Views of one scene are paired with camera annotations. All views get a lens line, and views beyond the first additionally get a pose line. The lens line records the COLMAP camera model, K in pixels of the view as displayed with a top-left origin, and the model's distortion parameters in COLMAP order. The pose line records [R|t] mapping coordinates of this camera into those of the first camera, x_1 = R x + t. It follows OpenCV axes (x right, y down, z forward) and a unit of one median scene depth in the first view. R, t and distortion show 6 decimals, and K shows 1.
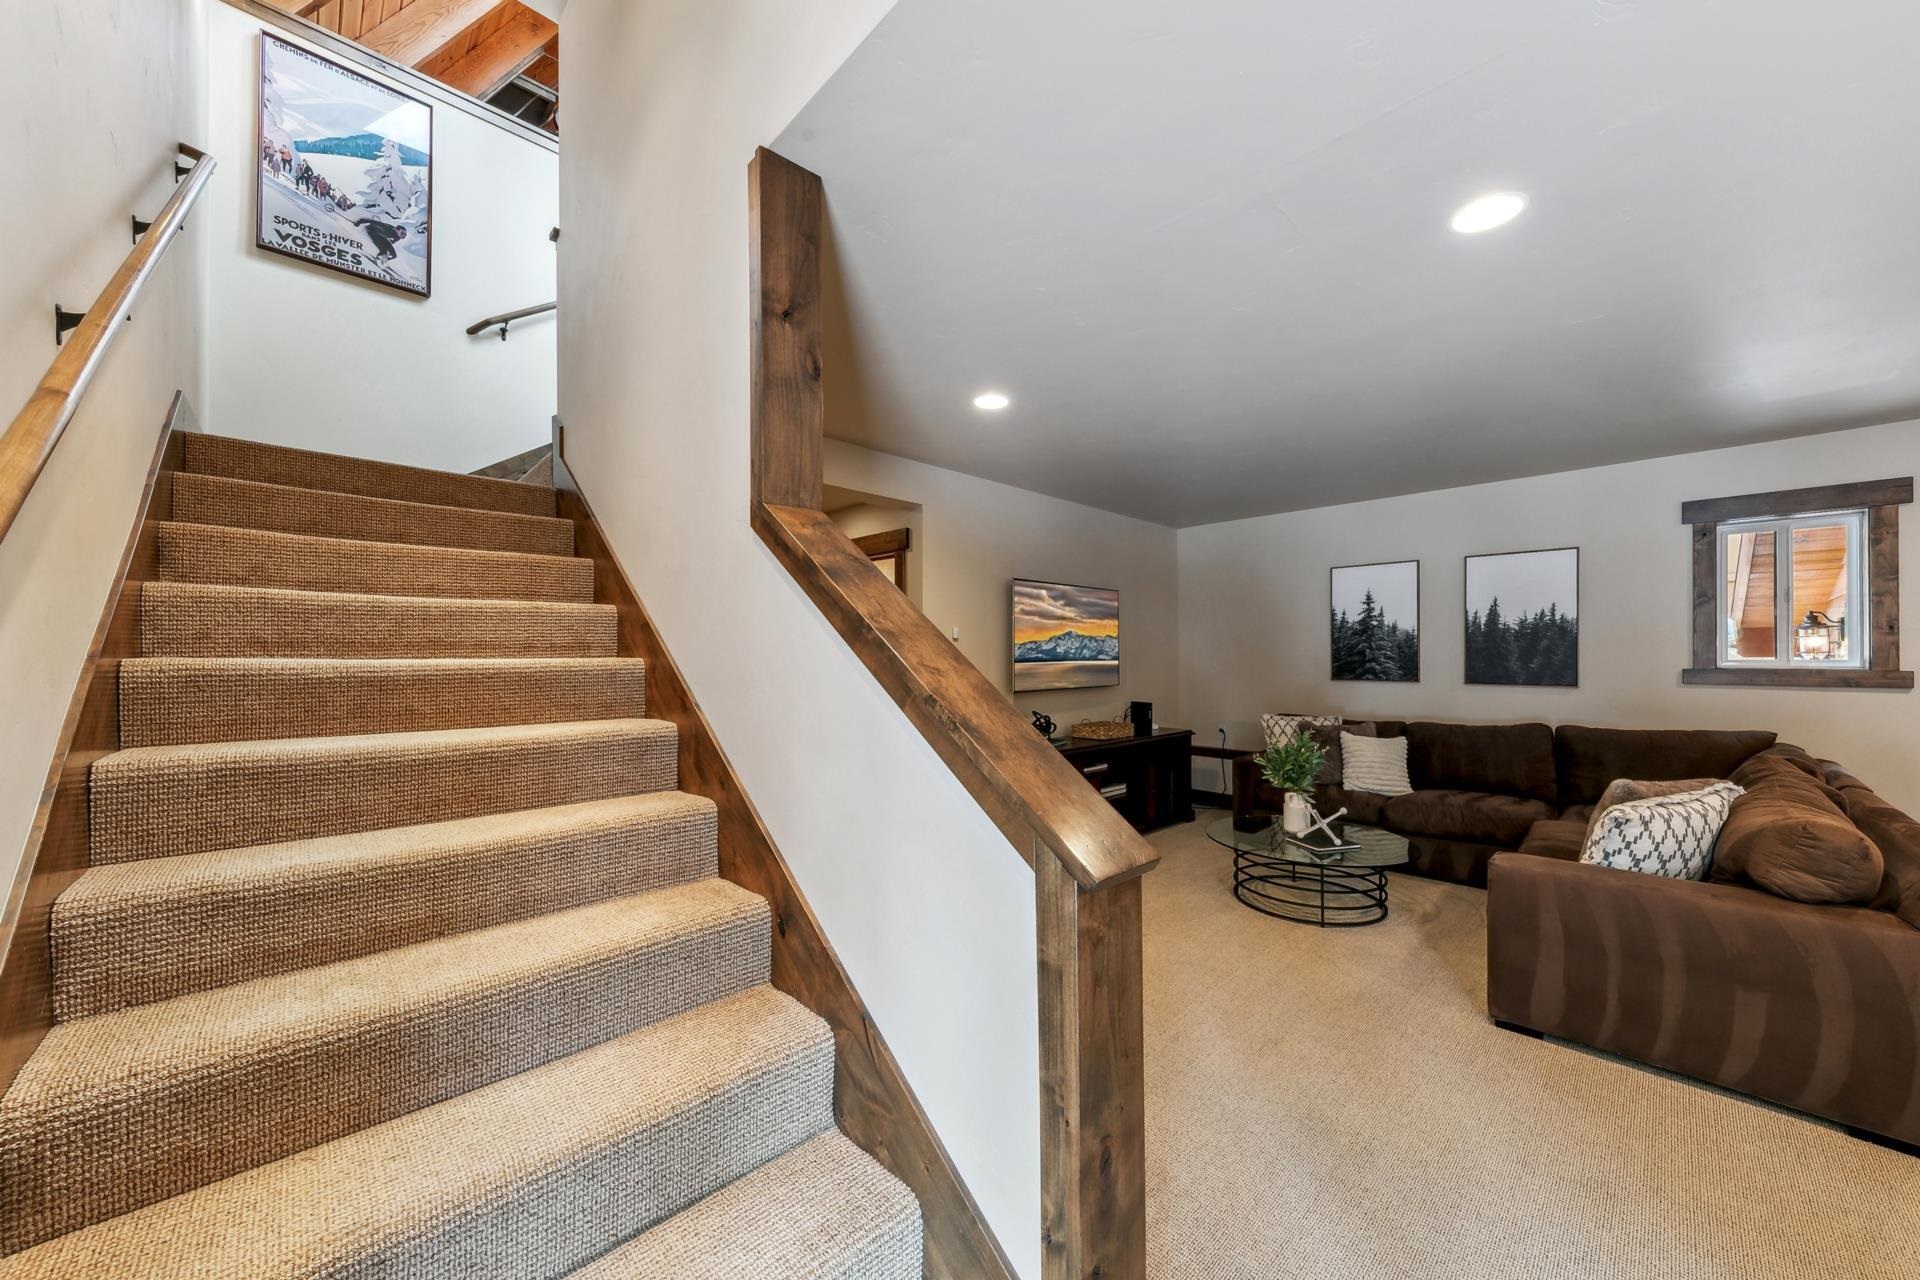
lens RADIAL K [[700.4, 0, 962.1], [0, 700.4, 653.7], [0, 0, 1]] dist [-0.000856, -0.000177]
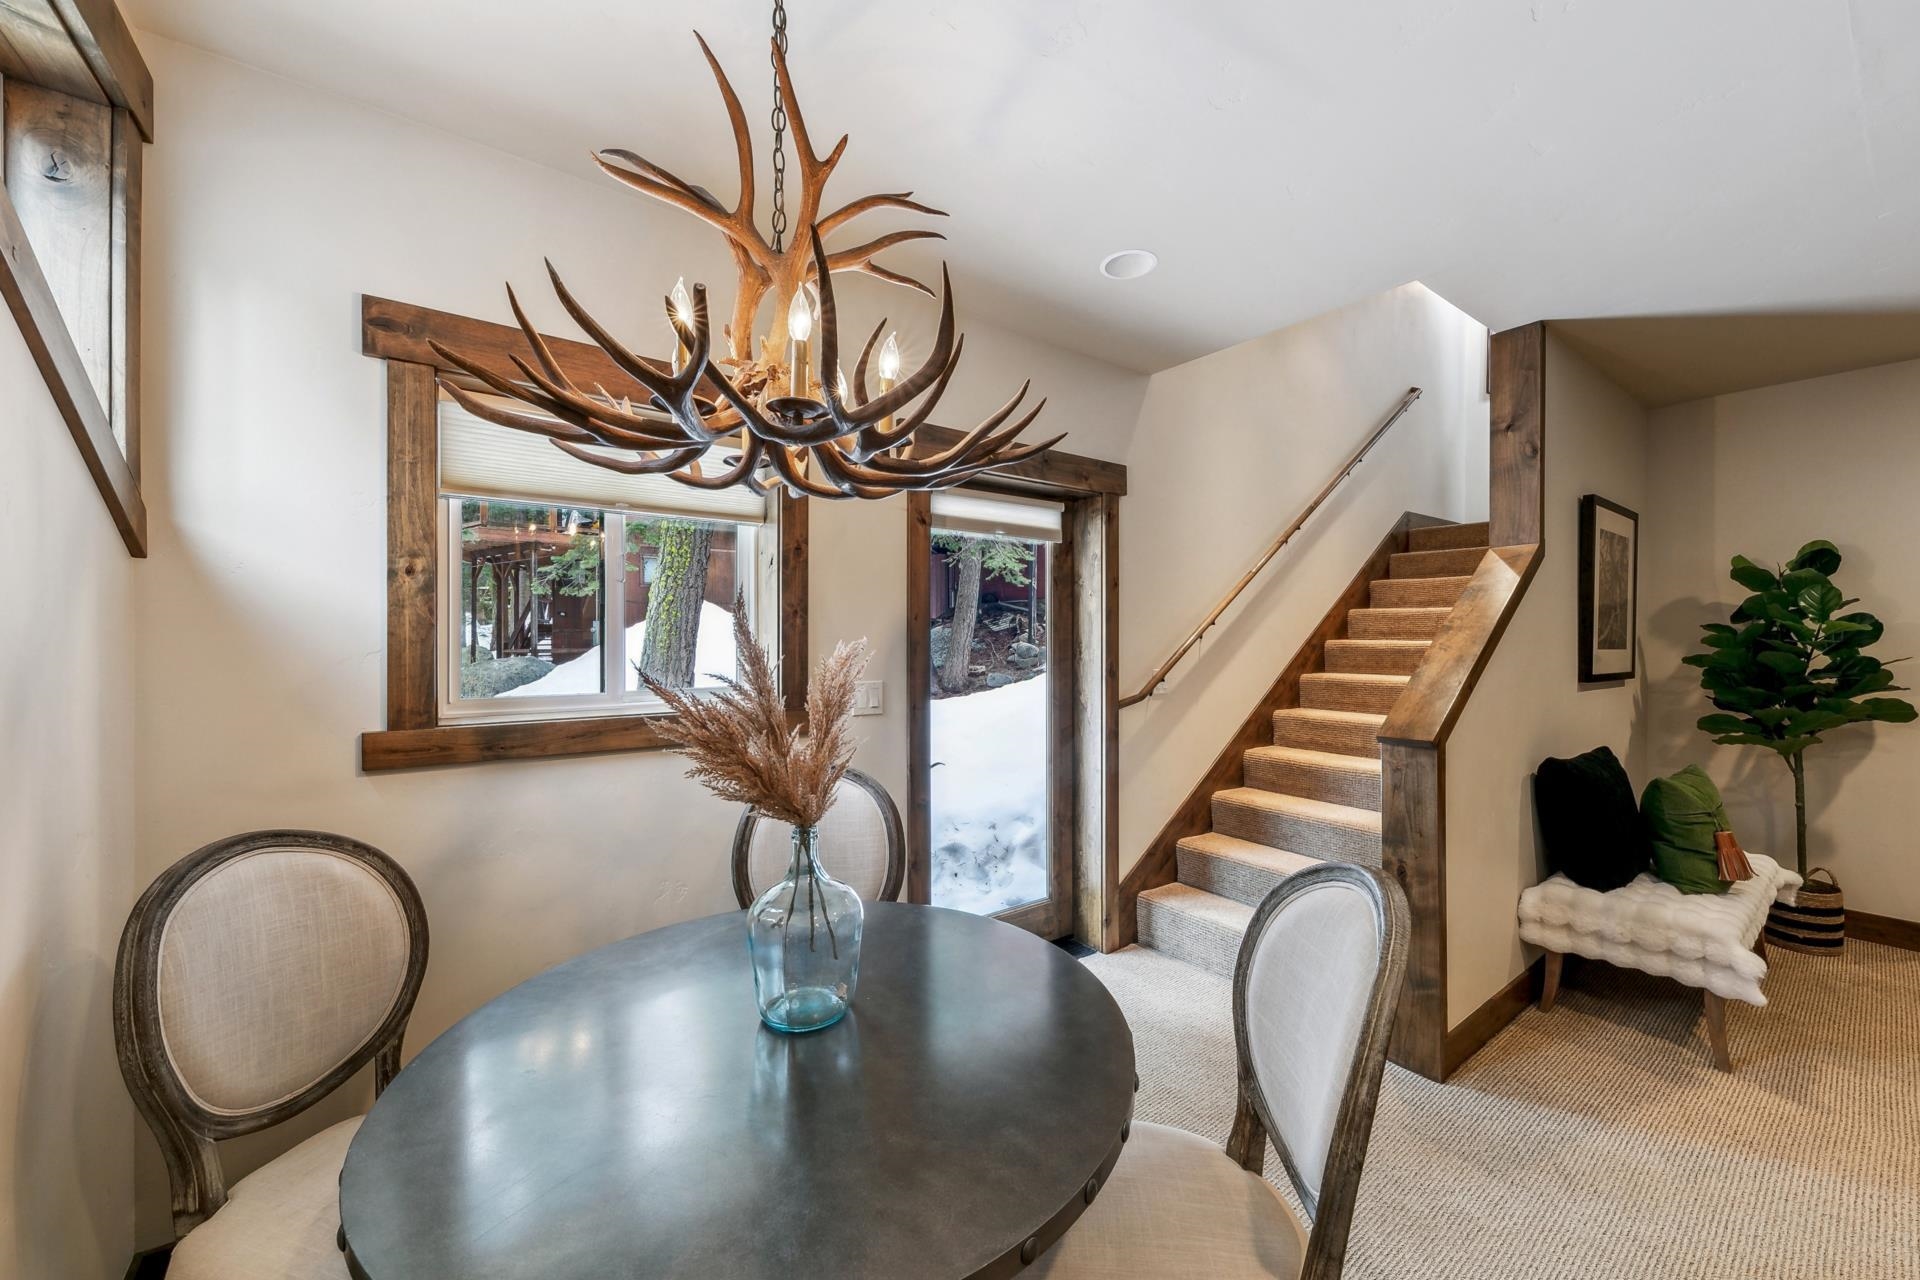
lens RADIAL K [[728.0, 0, 960.0], [0, 728.0, 640.0], [0, 0, 1]] dist [-0.000006, -0.000224]
pose [[-0.128671, 0.000864, -0.991687, 0.653890], [0.001334, 0.999999, 0.000698, 0.001325], [0.991686, -0.001233, -0.128672, -0.015858]]
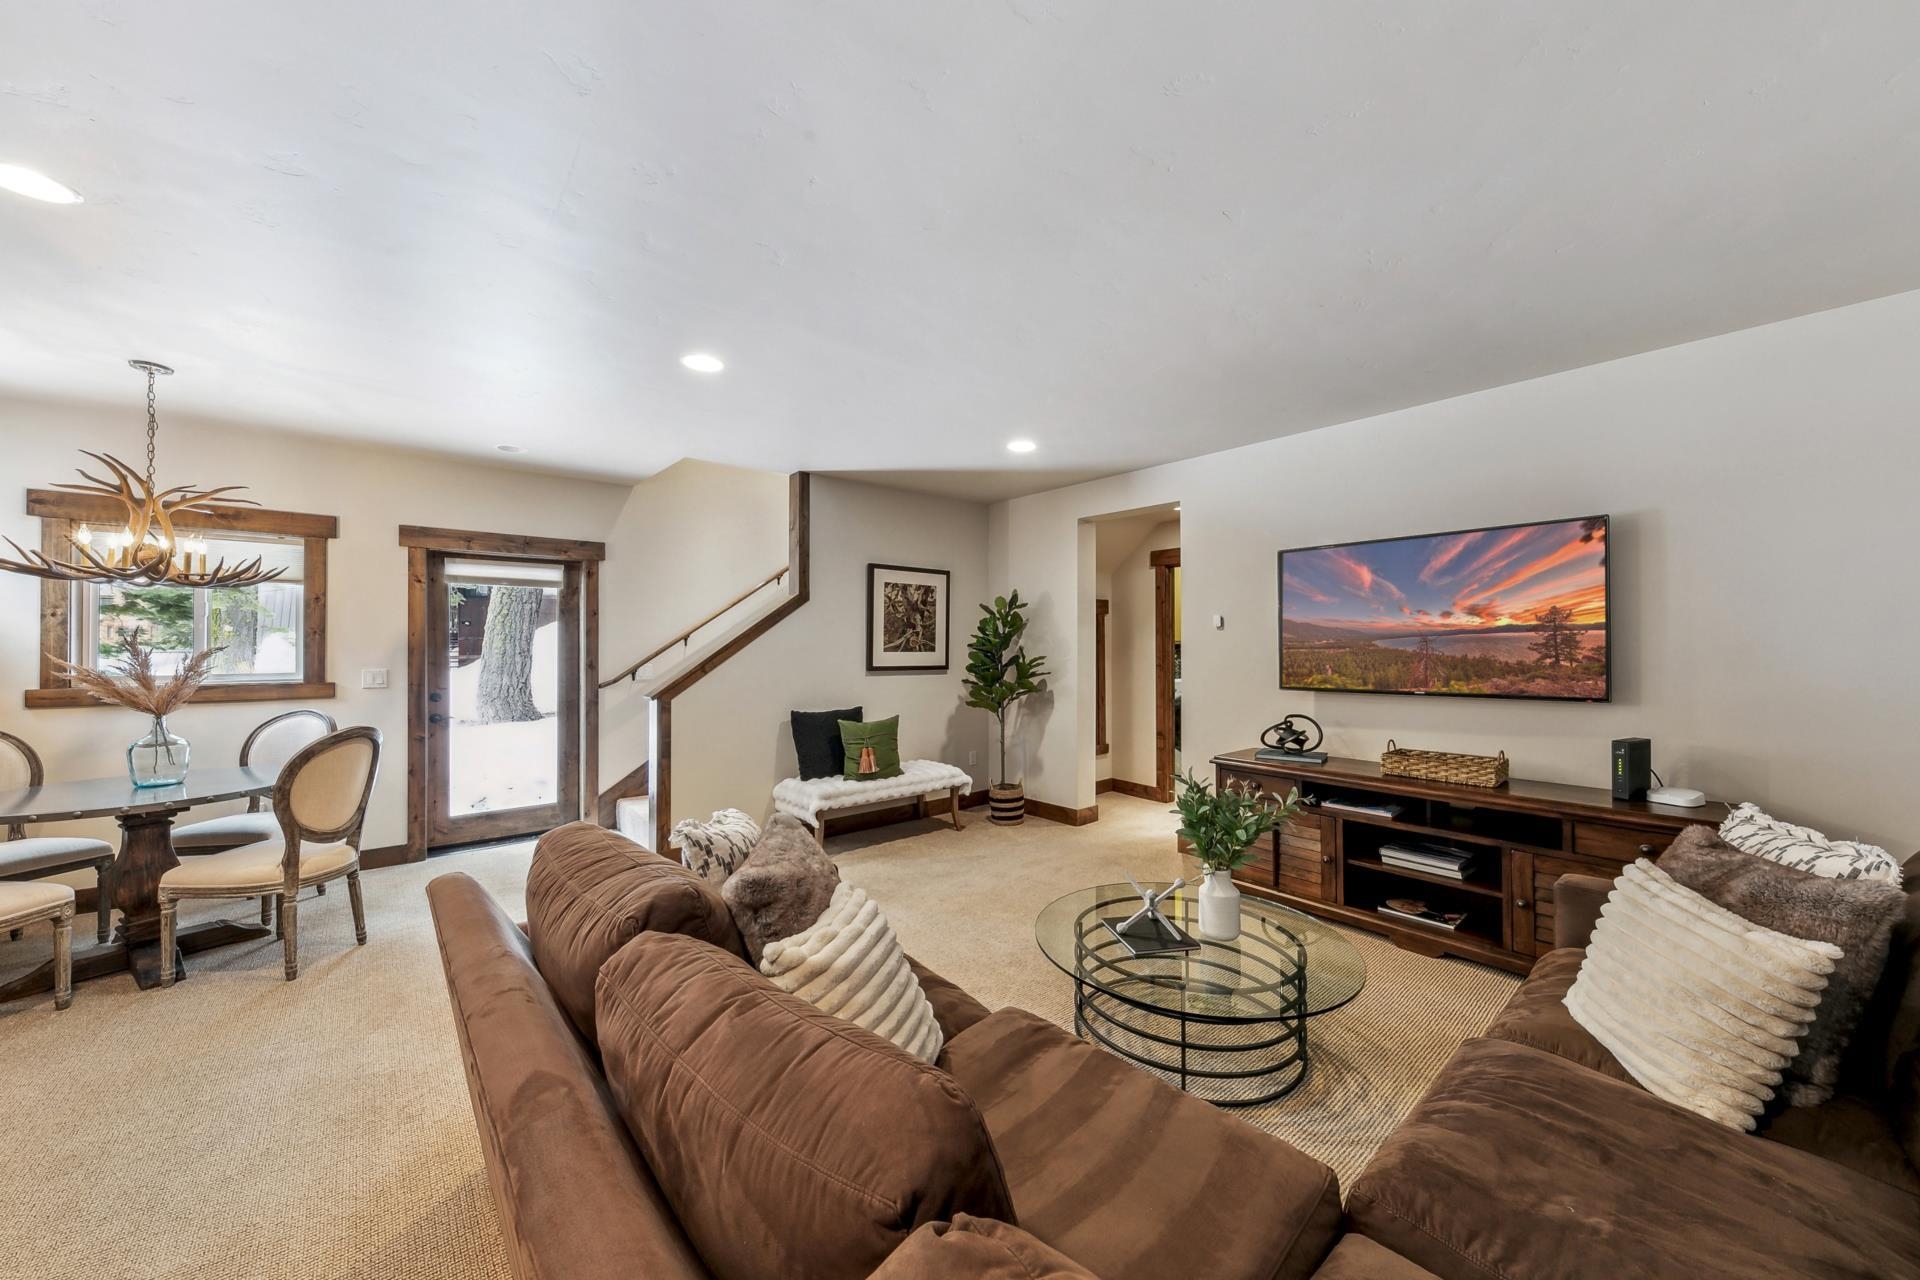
lens RADIAL K [[692.5, 0, 971.6], [0, 692.5, 640.9], [0, 0, 1]] dist [0.001983, -0.000390]
pose [[-0.068215, -0.008870, -0.997631, 1.050174], [0.002652, 0.999955, -0.009072, 0.004649], [0.997667, -0.003265, -0.068188, 0.792579]]
